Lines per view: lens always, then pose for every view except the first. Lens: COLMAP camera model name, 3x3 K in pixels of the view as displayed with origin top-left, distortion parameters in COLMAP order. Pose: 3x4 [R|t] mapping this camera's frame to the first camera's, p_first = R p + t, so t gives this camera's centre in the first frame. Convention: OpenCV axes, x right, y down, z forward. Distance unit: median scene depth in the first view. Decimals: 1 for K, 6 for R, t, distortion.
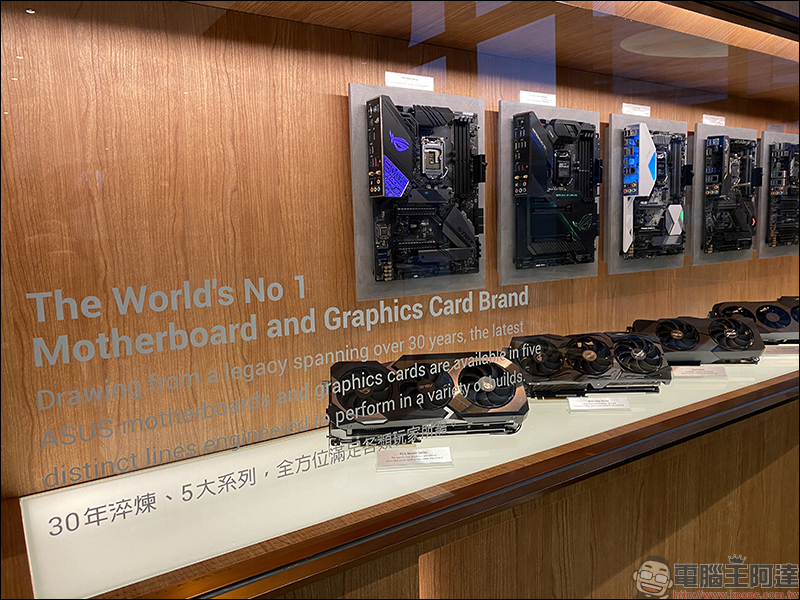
lens RADIAL K [[621.3, 0, 400.0], [0, 621.3, 300.0], [0, 0, 1]] dist [0.000295, 0.002226]
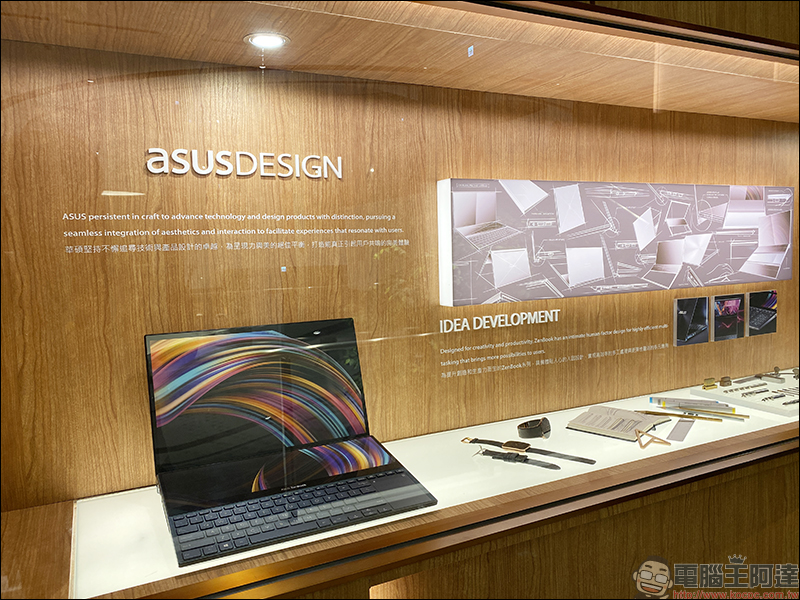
lens RADIAL K [[621.3, 0, 400.0], [0, 621.3, 300.0], [0, 0, 1]] dist [0.000295, 0.002226]
pose [[0.992785, 0.011463, -0.119355, 0.261272], [-0.014622, 0.999565, -0.025625, -0.008090], [0.119009, 0.027185, 0.992521, 0.042238]]
